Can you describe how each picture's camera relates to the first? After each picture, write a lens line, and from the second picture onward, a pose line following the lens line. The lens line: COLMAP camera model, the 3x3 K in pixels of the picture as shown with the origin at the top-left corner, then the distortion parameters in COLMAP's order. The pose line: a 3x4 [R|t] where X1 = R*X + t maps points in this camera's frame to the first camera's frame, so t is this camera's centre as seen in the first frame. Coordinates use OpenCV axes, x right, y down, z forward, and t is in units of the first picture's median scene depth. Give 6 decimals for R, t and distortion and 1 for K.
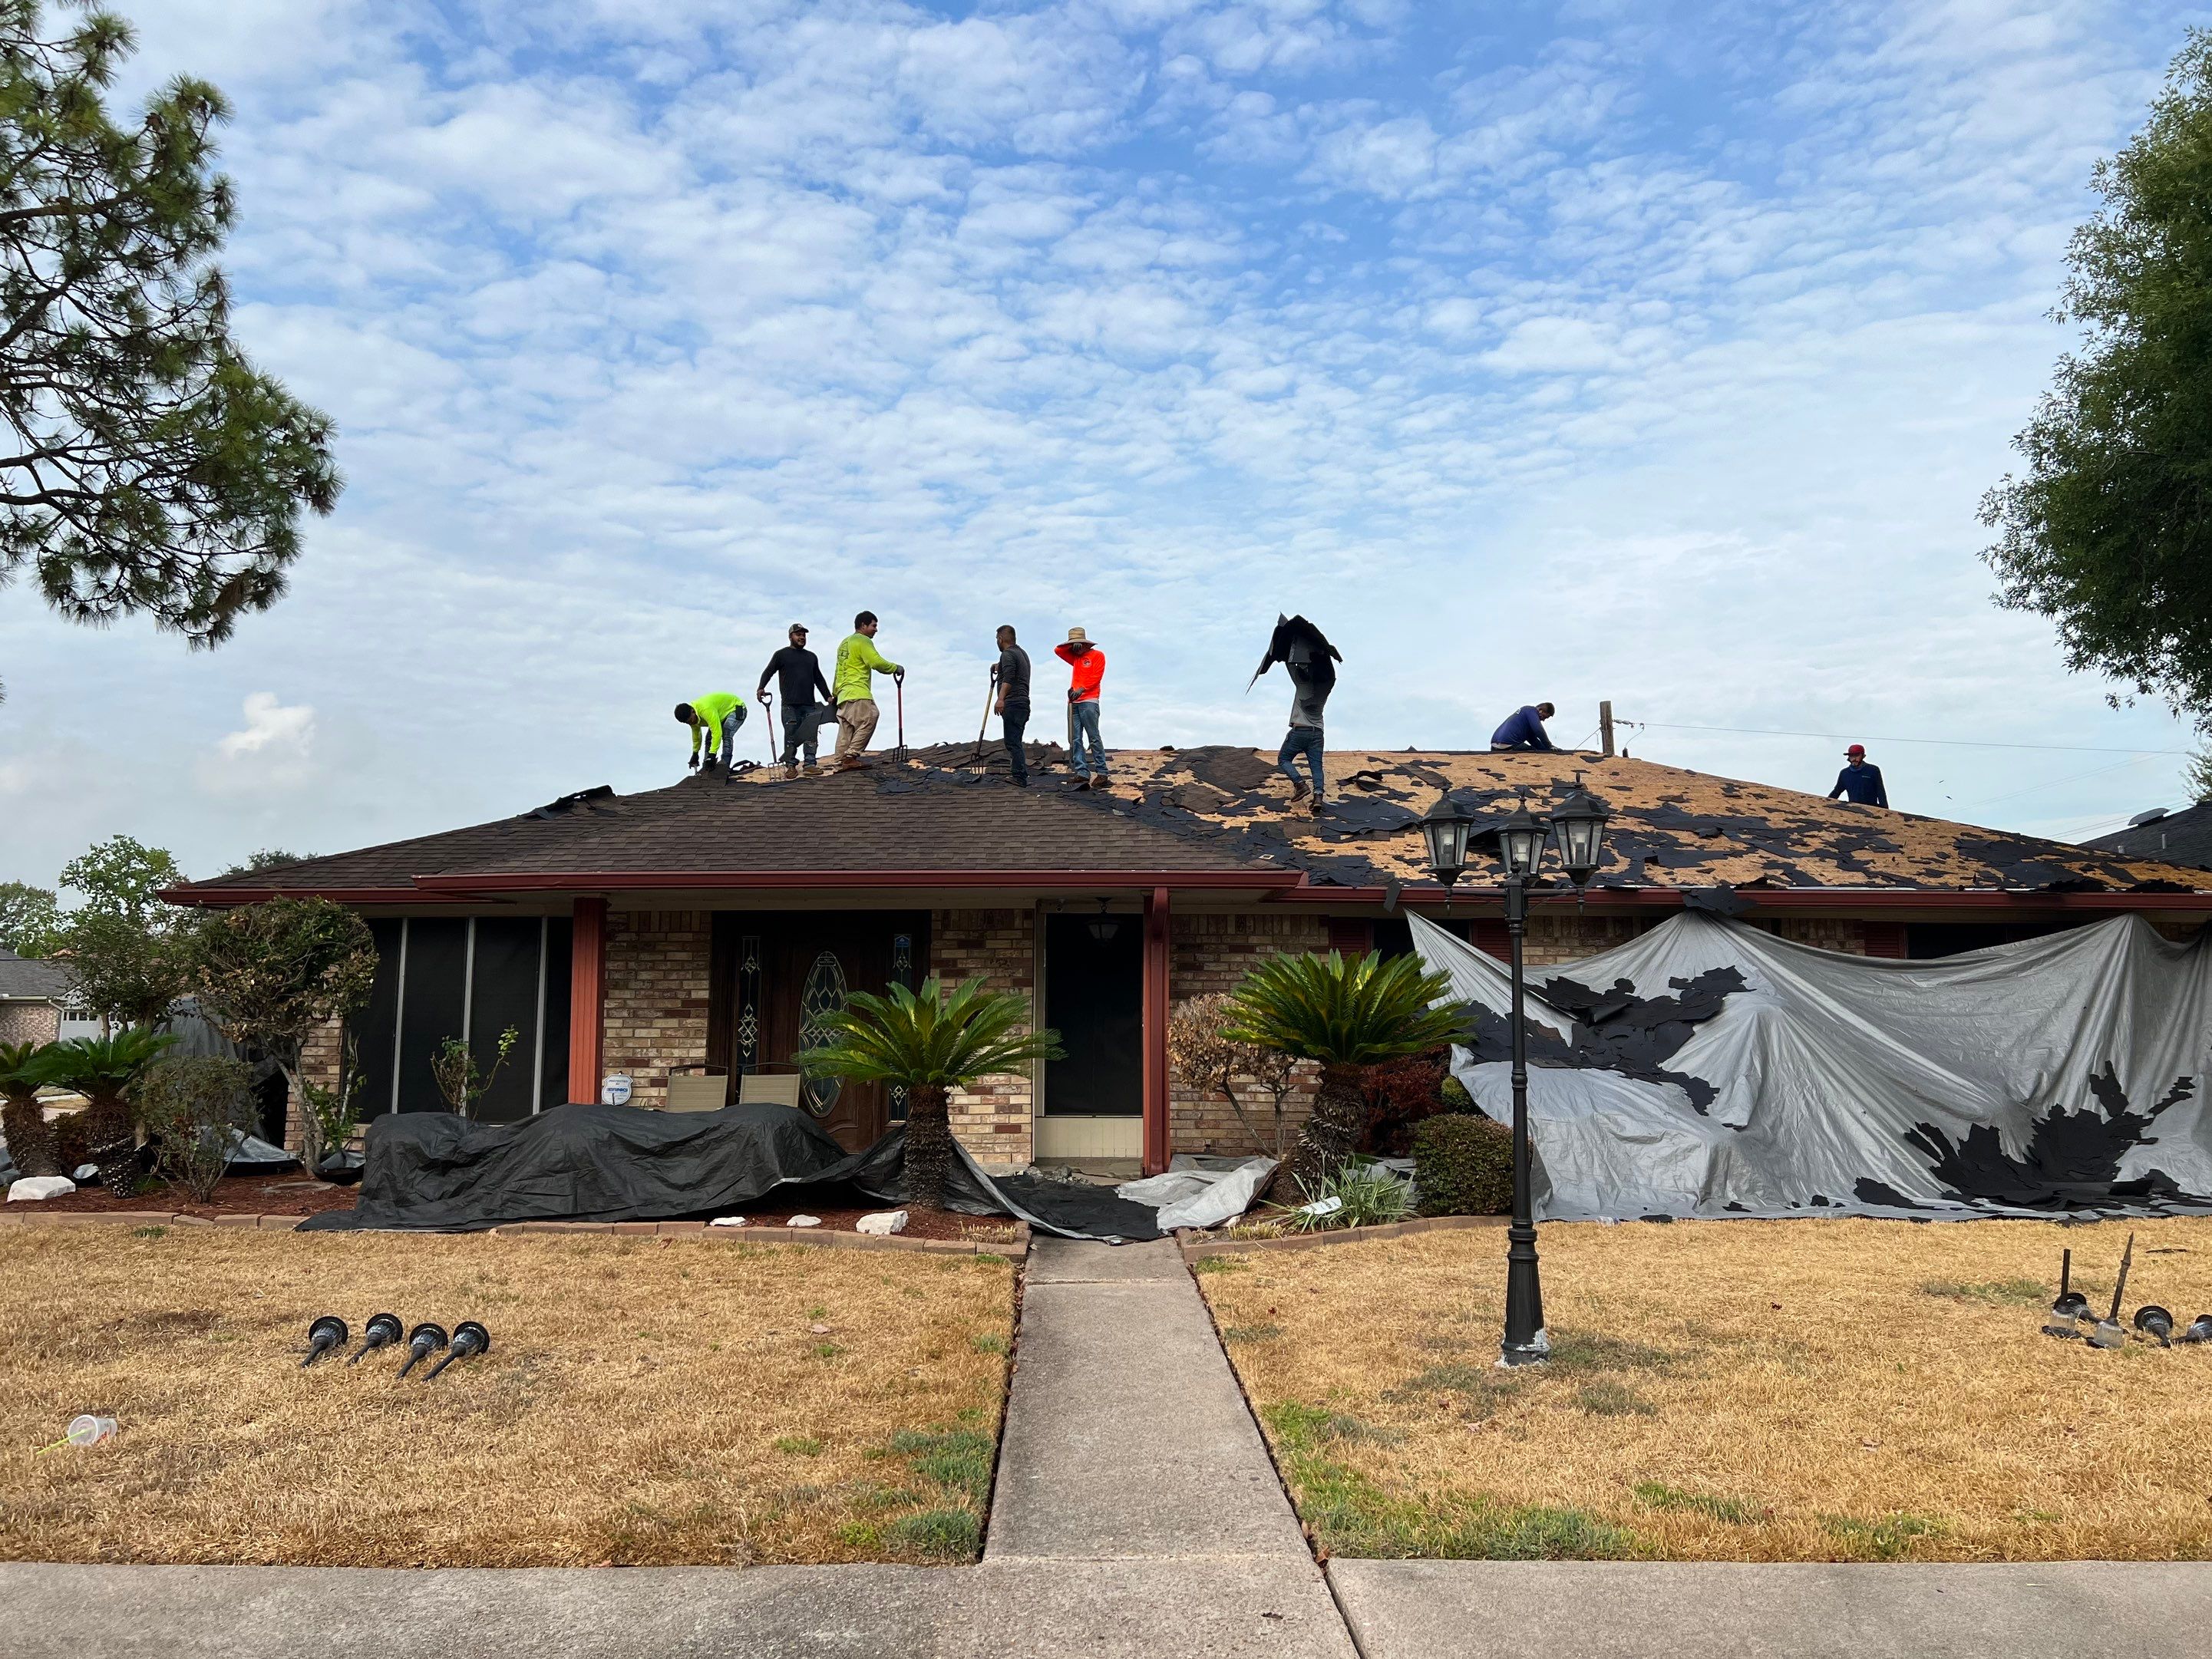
lens RADIAL K [[1725.6, 0, 1106.0], [0, 1725.6, 829.5], [0, 0, 1]] dist [0.063483, -0.081301]
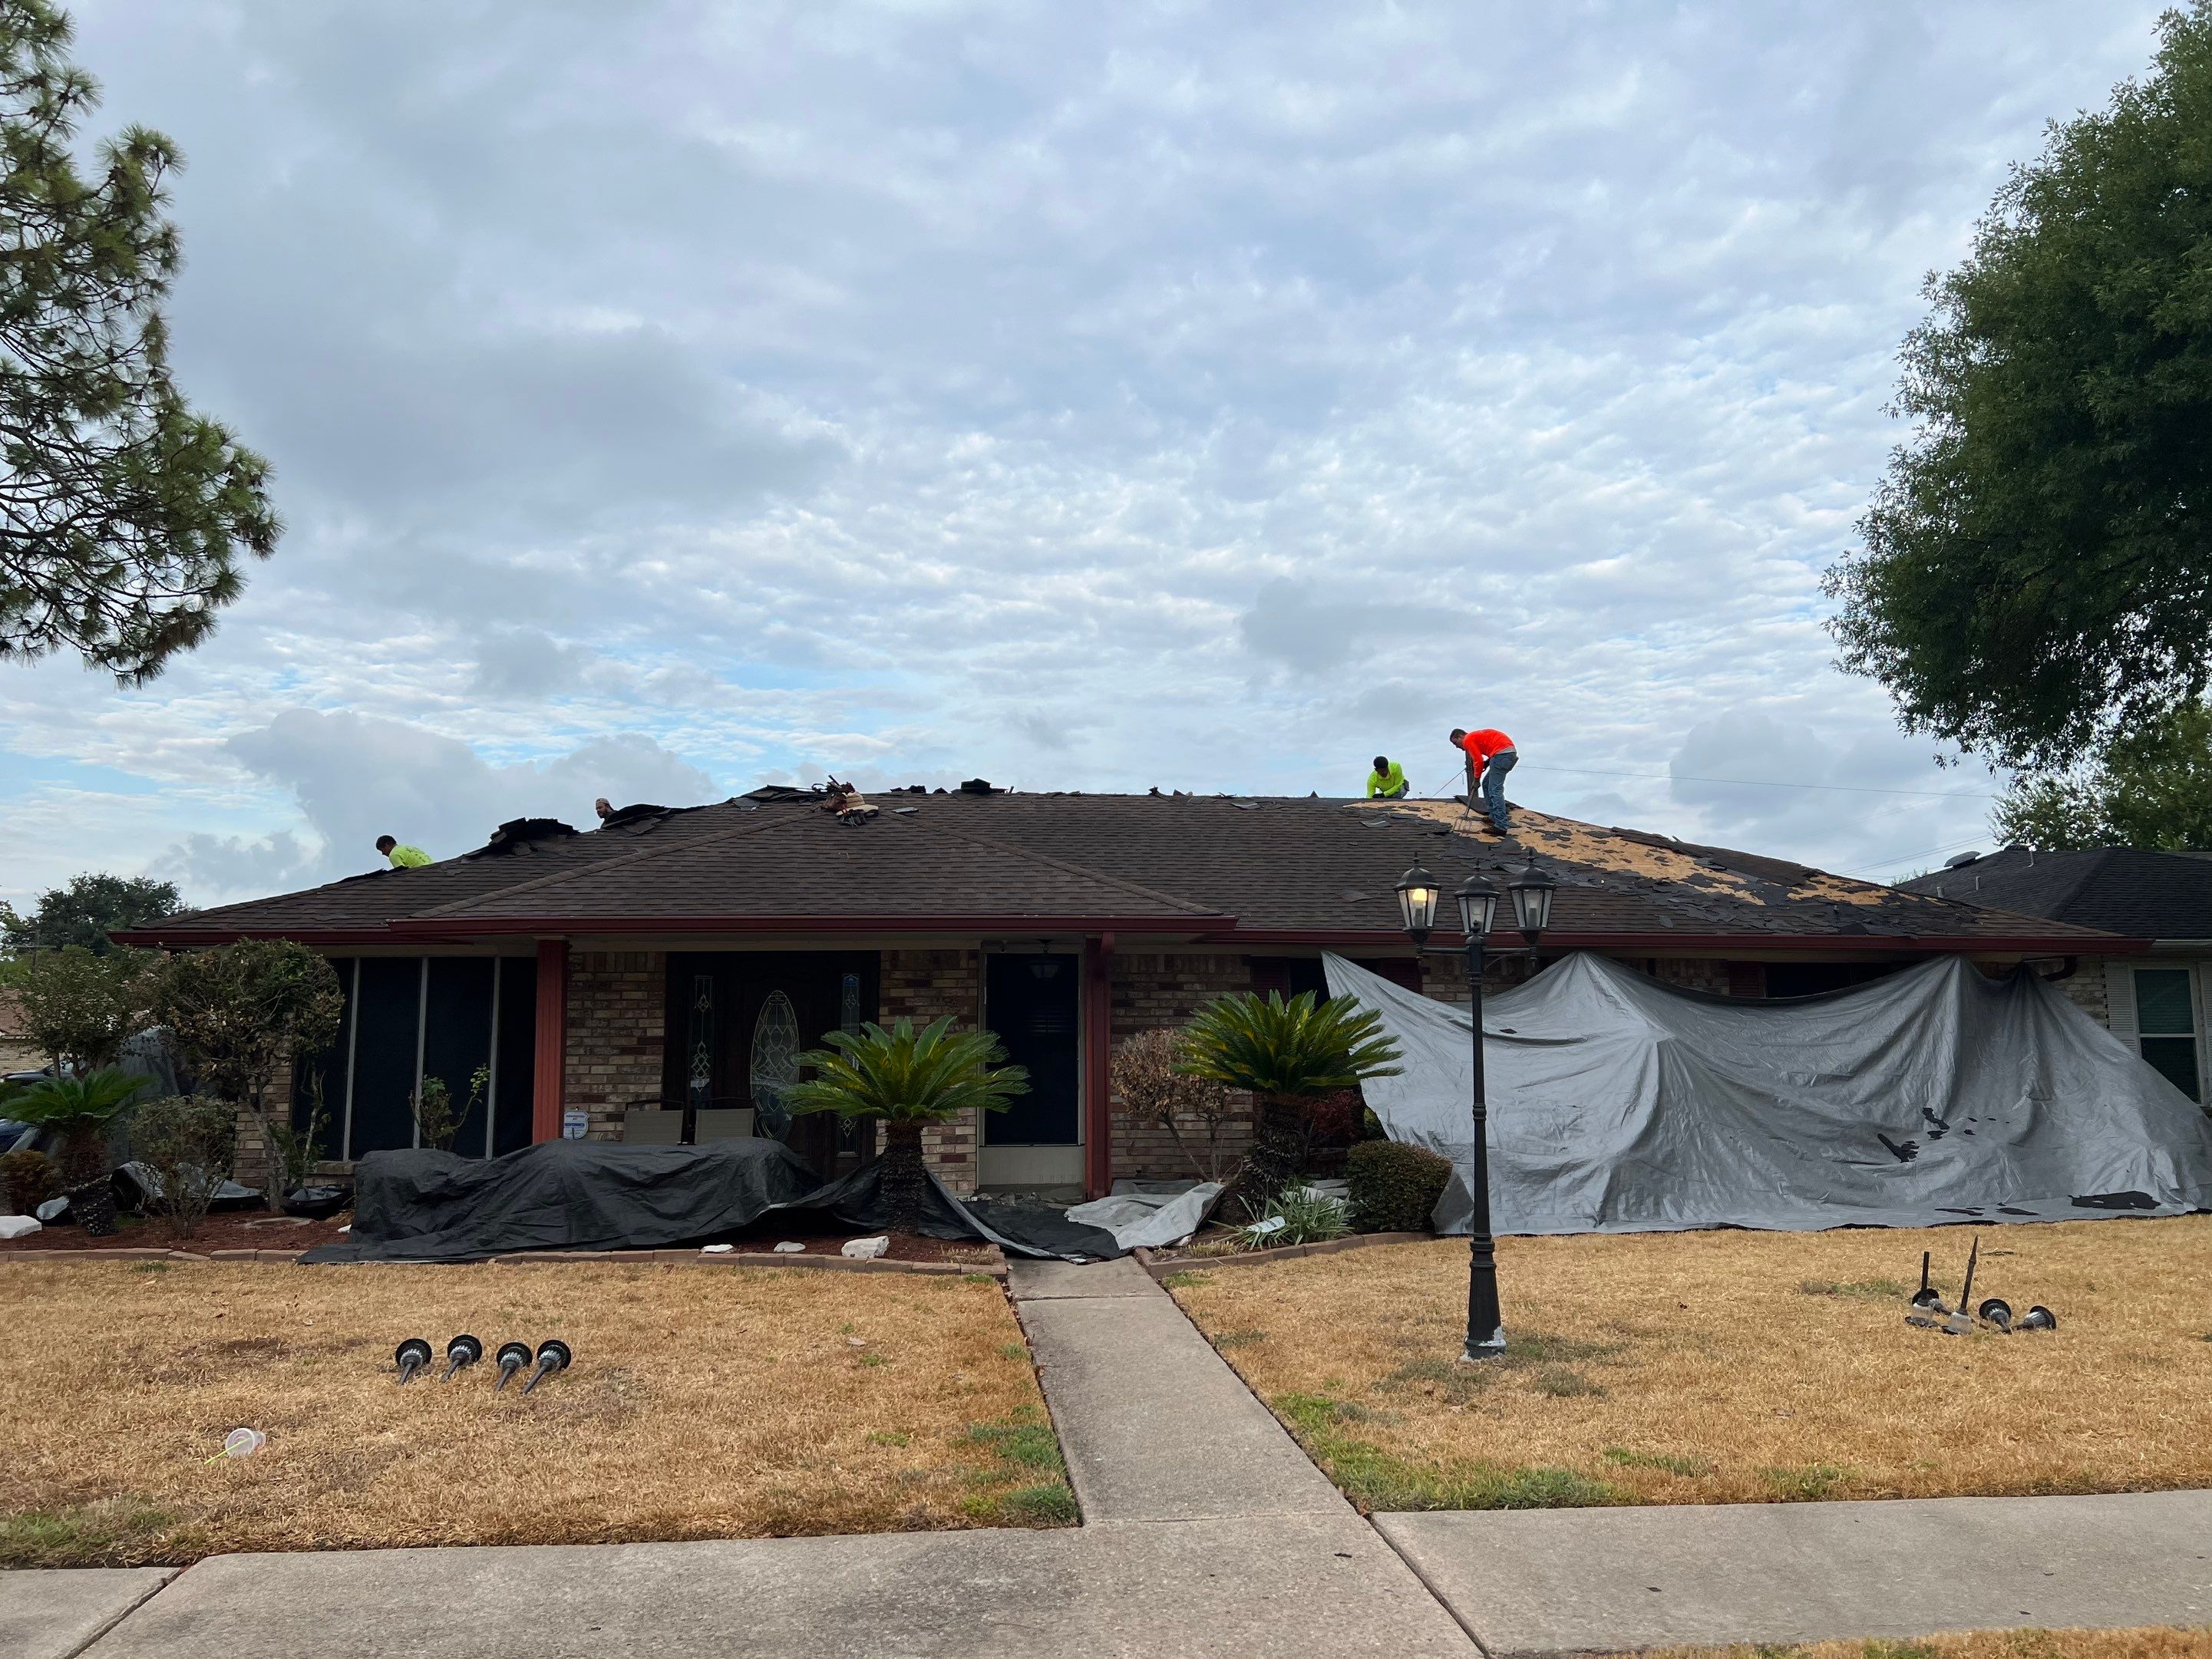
lens RADIAL K [[1755.2, 0, 1109.4], [0, 1755.2, 838.1], [0, 0, 1]] dist [0.054912, -0.069720]
pose [[0.995225, 0.006588, 0.097381, -0.067990], [-0.005998, 0.999962, -0.006356, -0.016353], [-0.097419, 0.005742, 0.995227, -0.080986]]
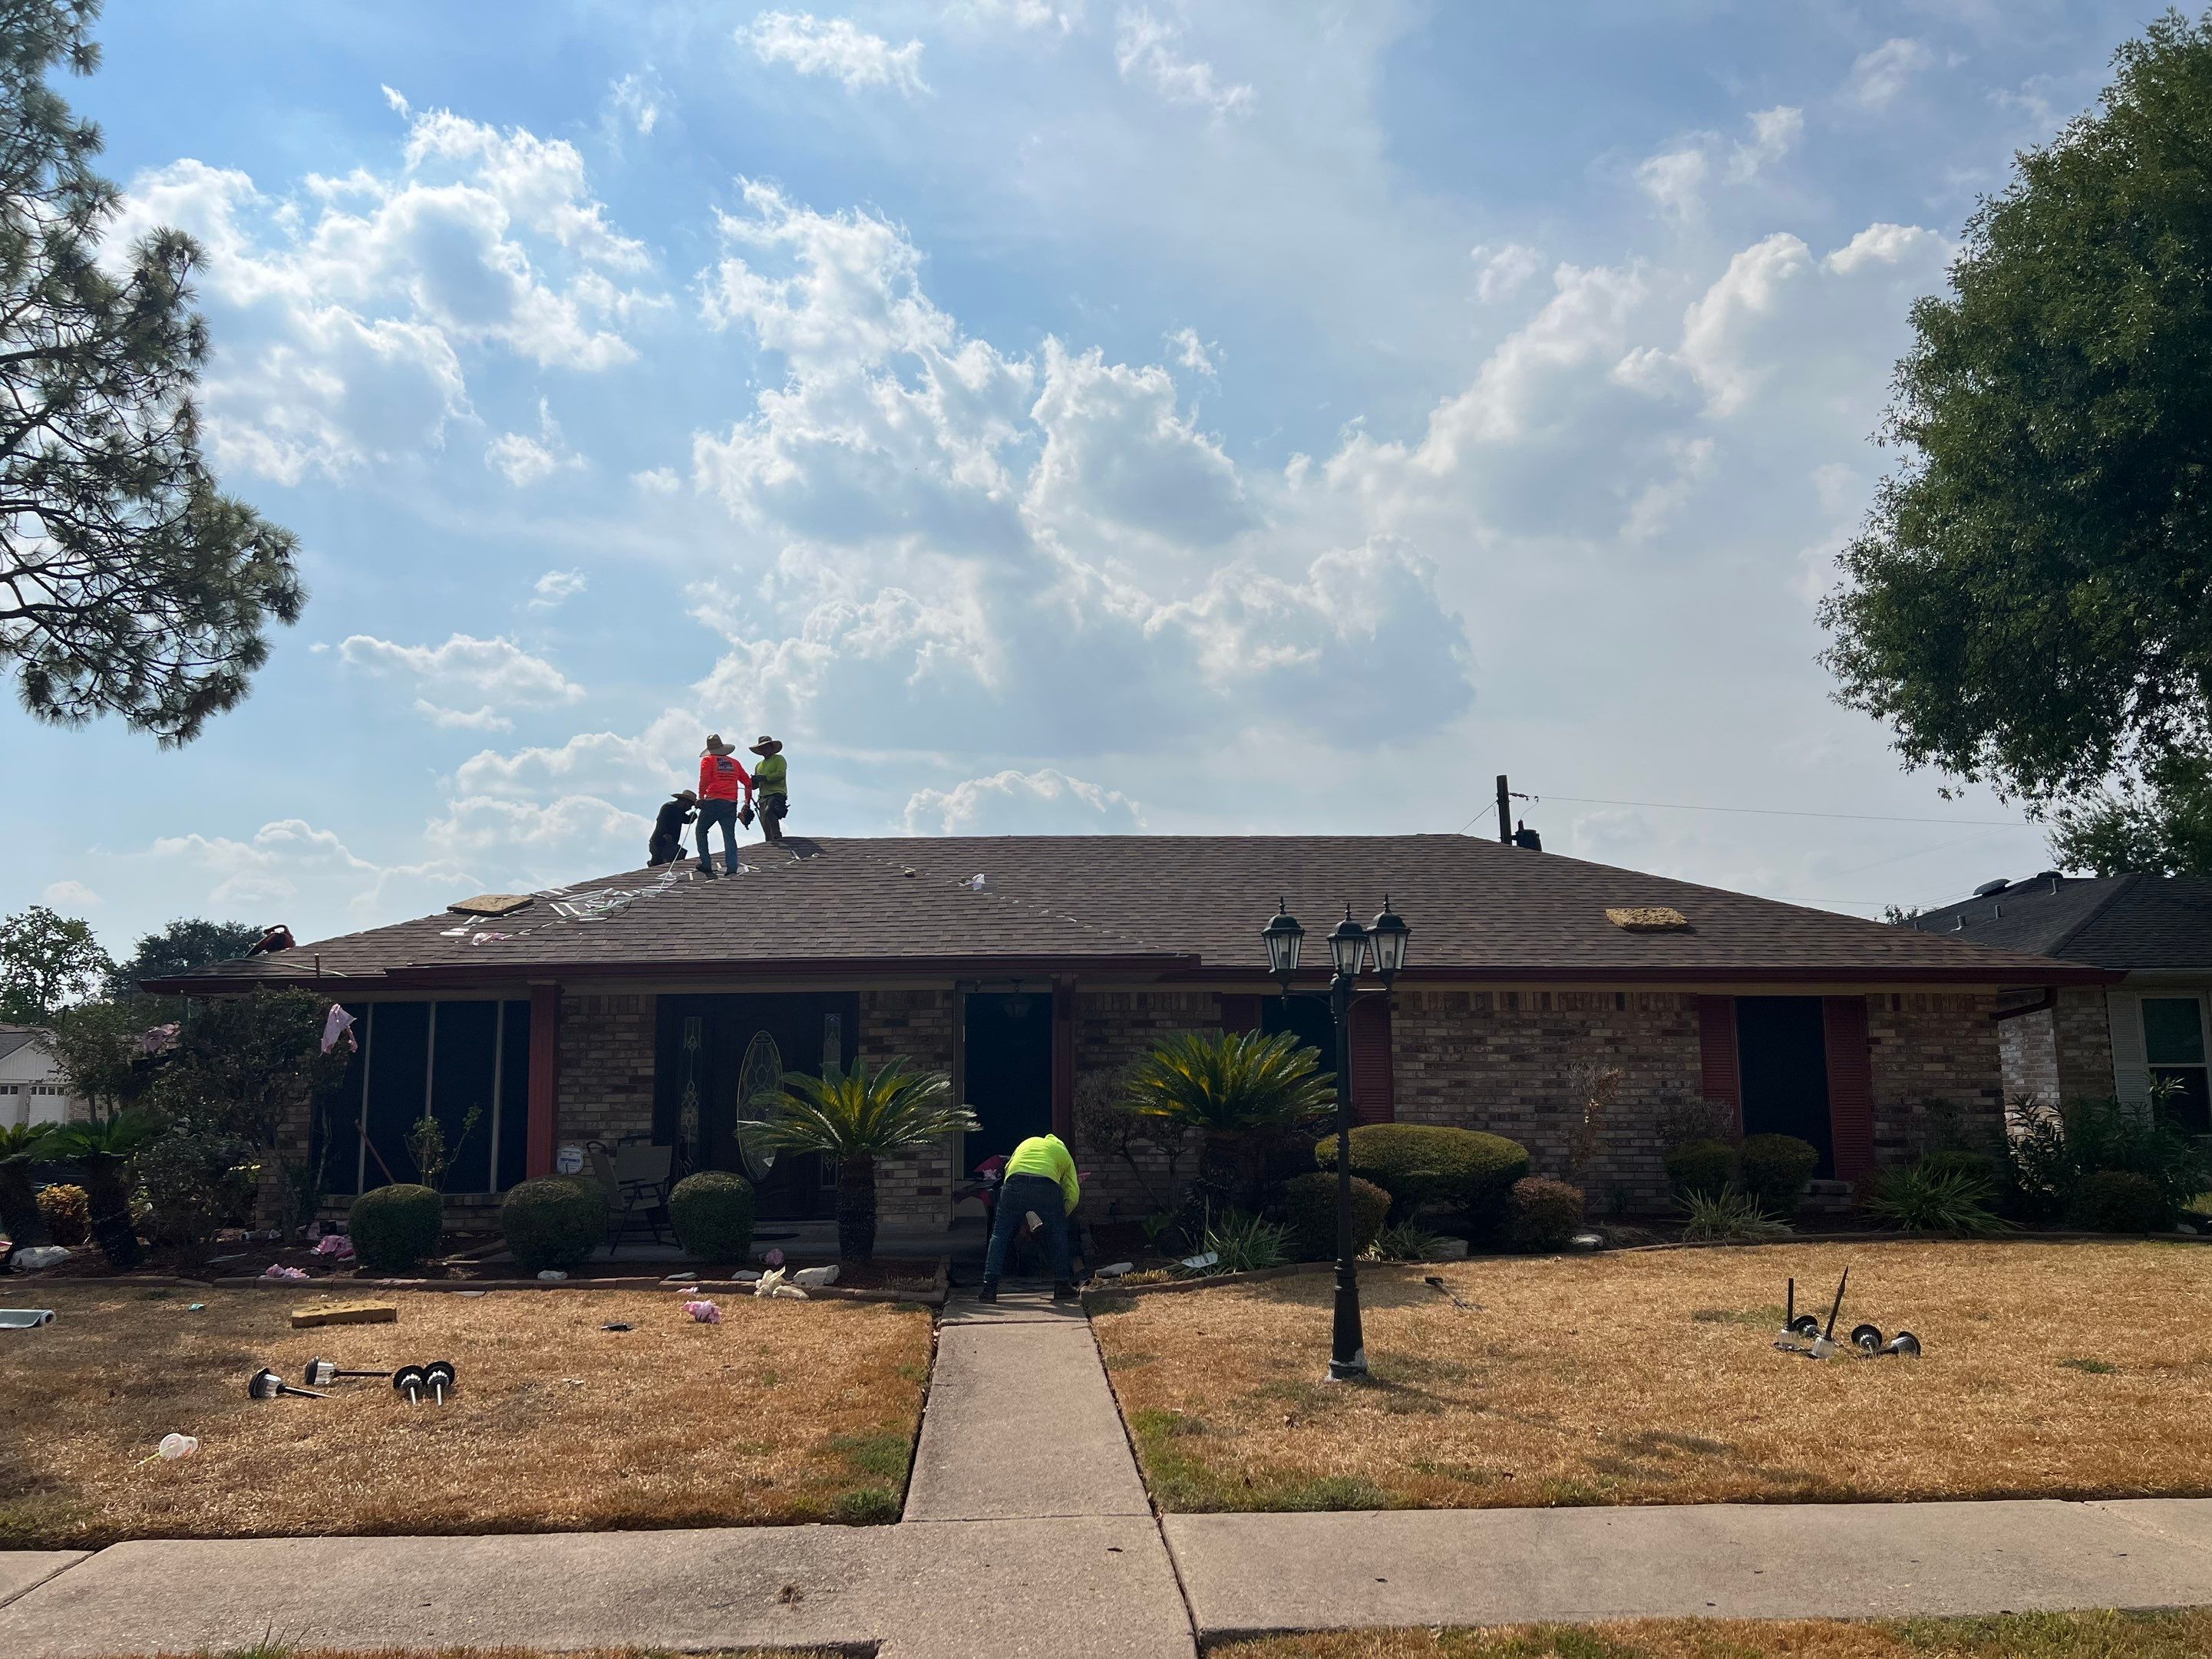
lens RADIAL K [[1782.3, 0, 1107.7], [0, 1782.3, 842.4], [0, 0, 1]] dist [0.059323, -0.075442]
pose [[0.999251, -0.005495, 0.038293, 0.013841], [0.006276, 0.999774, -0.020328, -0.024485], [-0.038172, 0.020553, 0.999060, -0.142052]]
